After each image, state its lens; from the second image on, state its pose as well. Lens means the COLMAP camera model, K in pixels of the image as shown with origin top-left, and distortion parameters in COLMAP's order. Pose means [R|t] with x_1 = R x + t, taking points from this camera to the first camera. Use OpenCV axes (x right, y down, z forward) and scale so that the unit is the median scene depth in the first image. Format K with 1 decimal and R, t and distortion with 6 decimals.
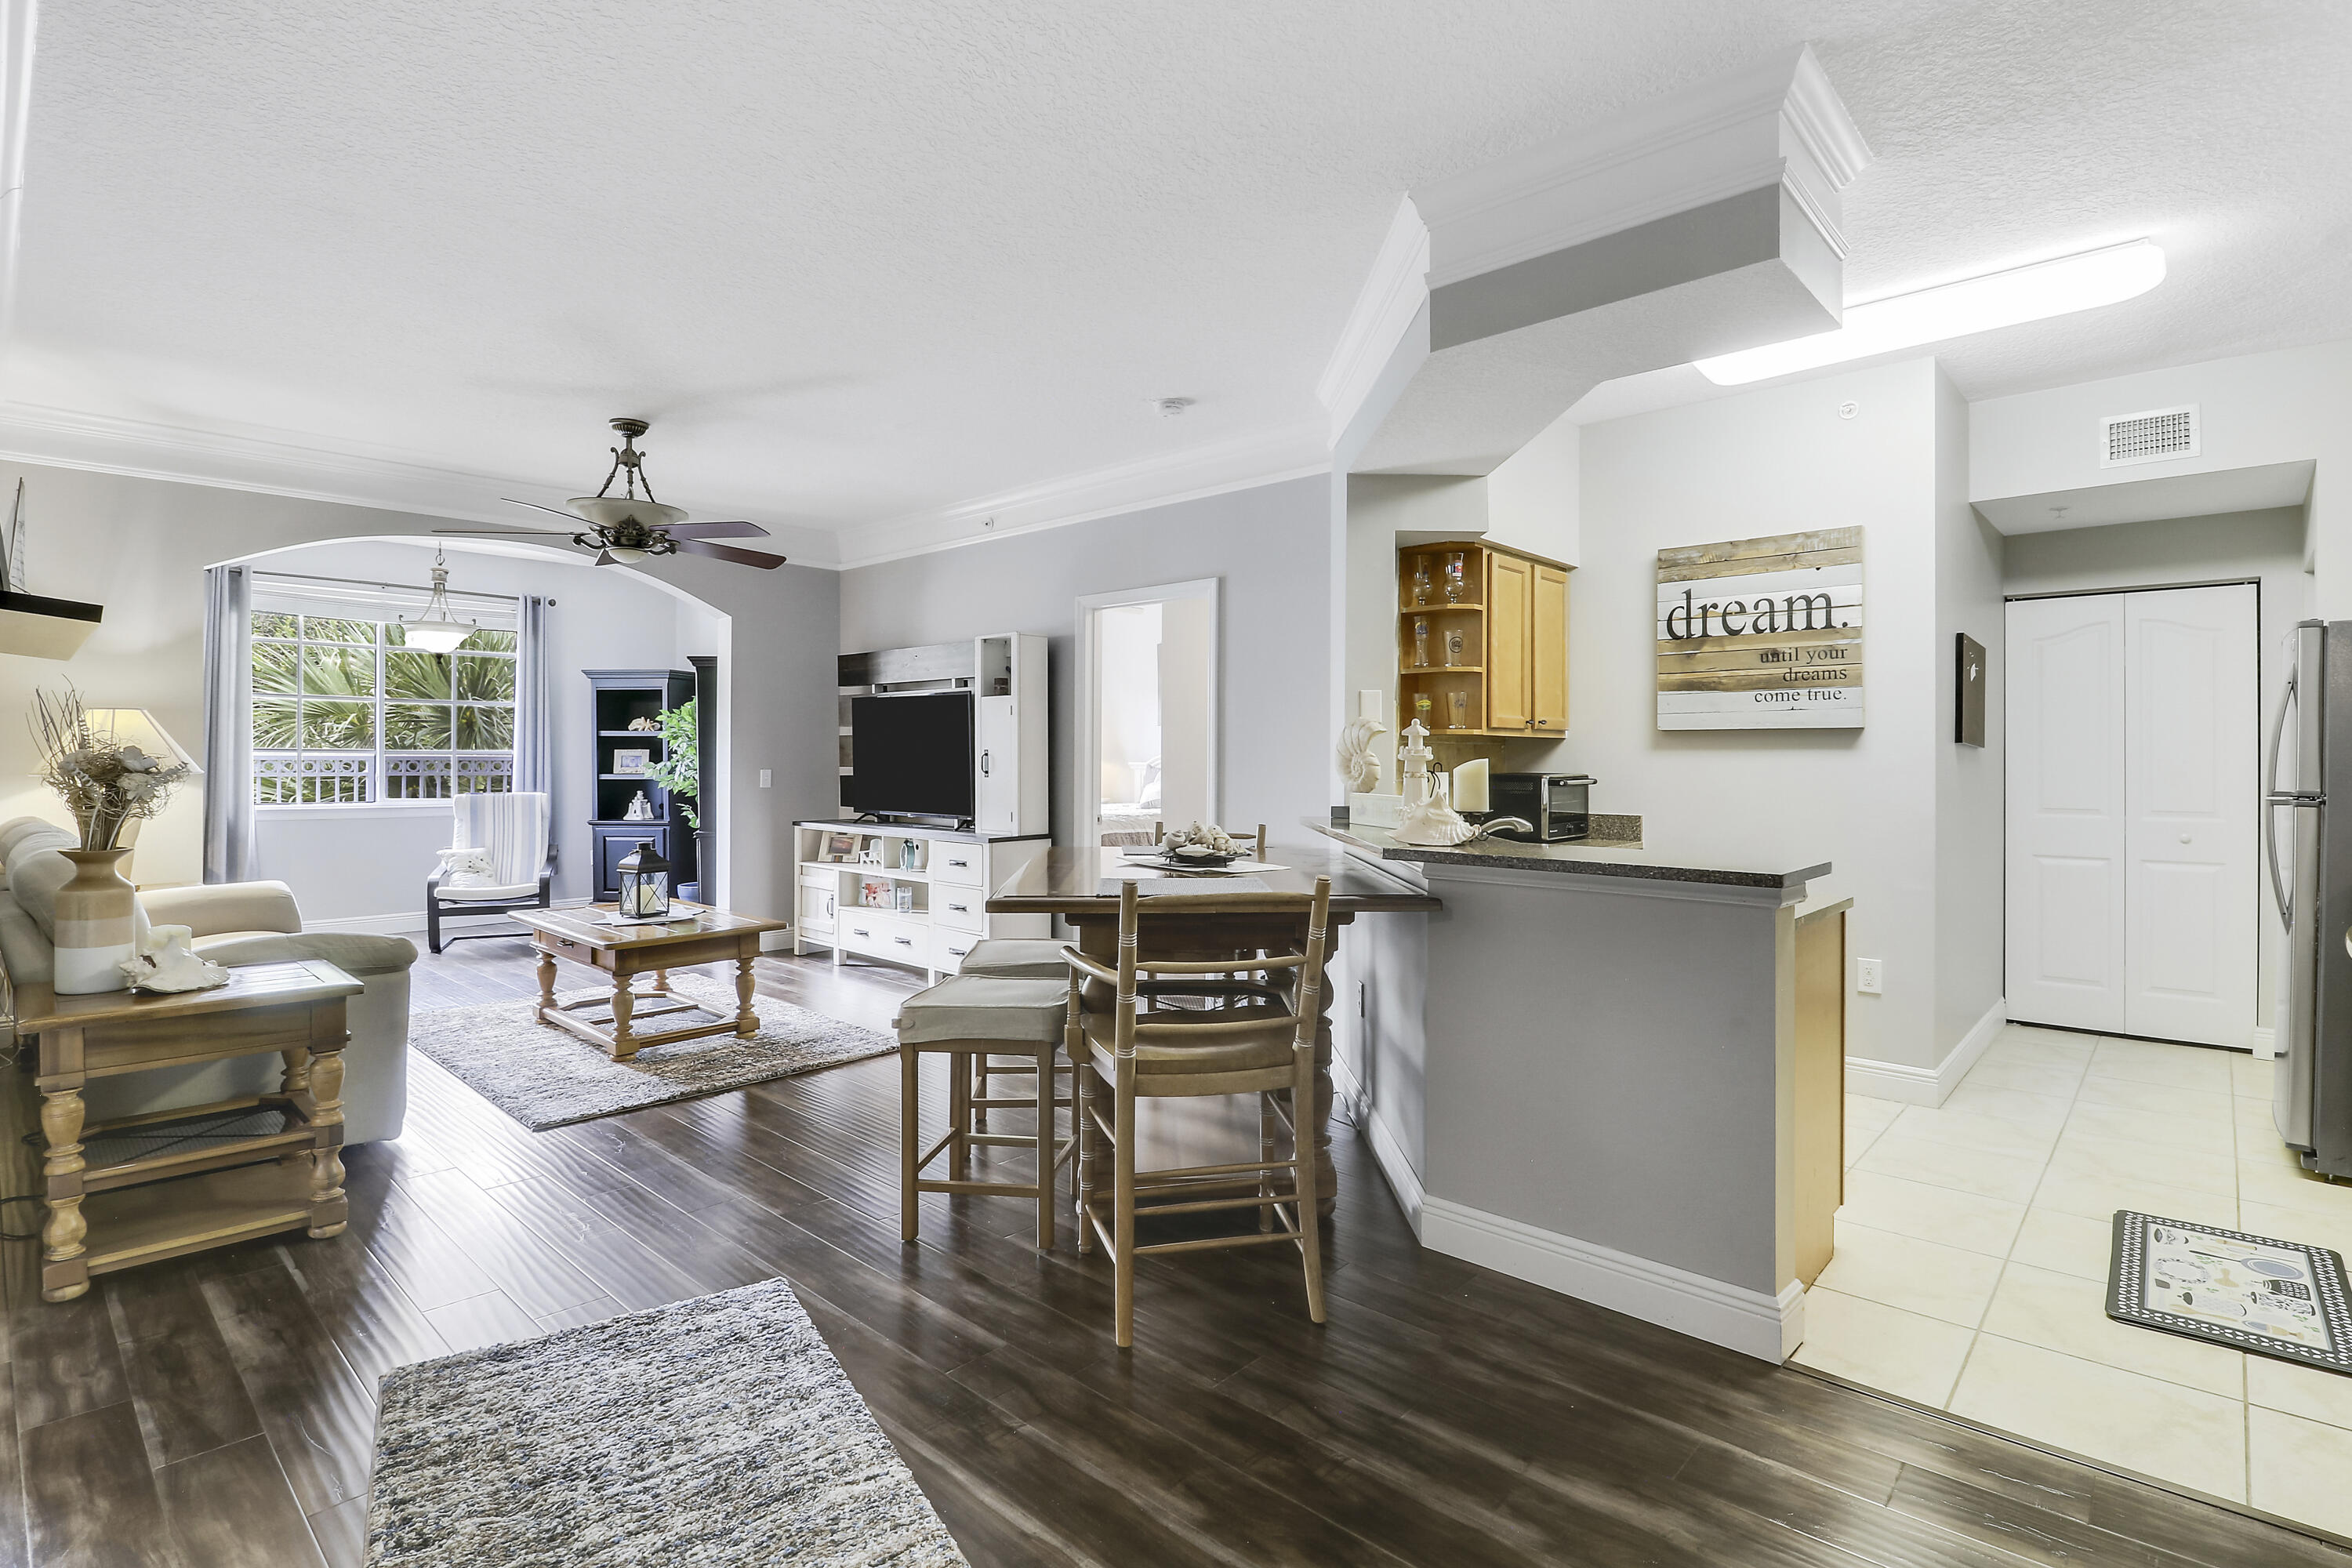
lens RADIAL K [[1108.9, 0, 1216.9], [0, 1108.9, 748.9], [0, 0, 1]] dist [-0.019093, -0.000722]
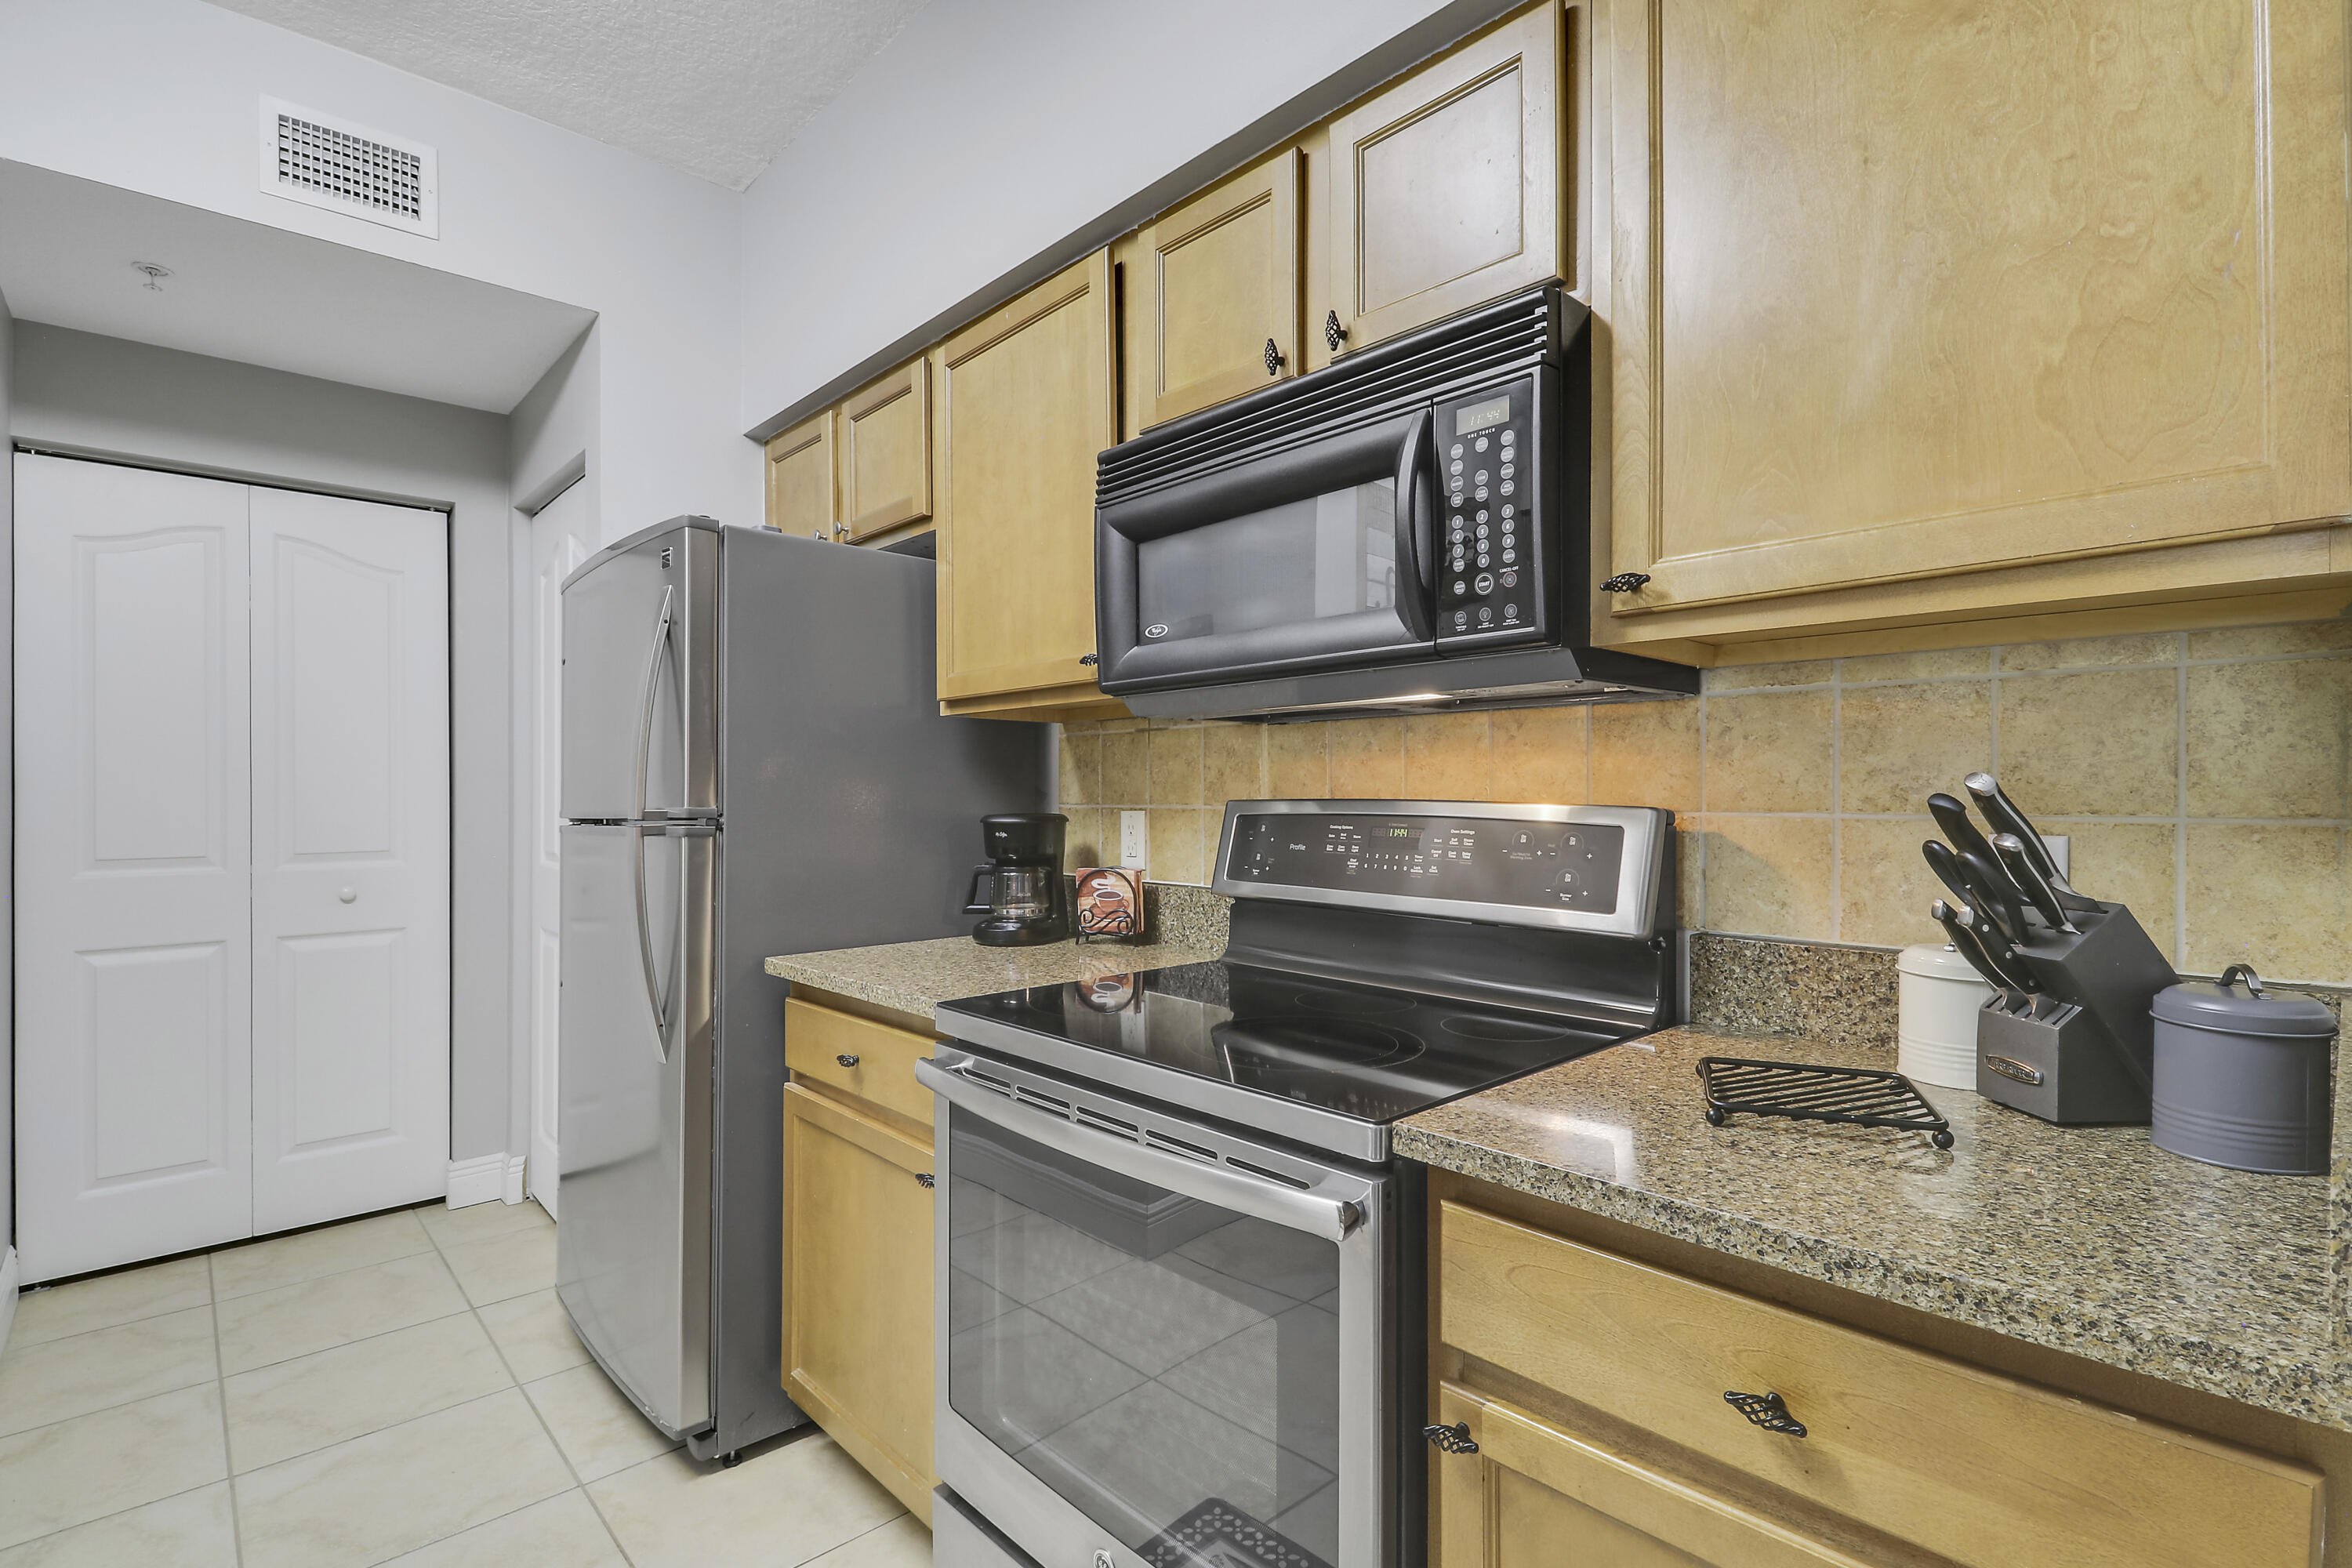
lens RADIAL K [[1142.3, 0, 1176.7], [0, 1142.3, 806.6], [0, 0, 1]] dist [-0.009501, -0.000724]
pose [[0.111440, -0.011697, 0.993702, 0.297579], [-0.007752, 0.999890, 0.012639, 0.019580], [-0.993741, -0.009112, 0.111337, 0.466418]]
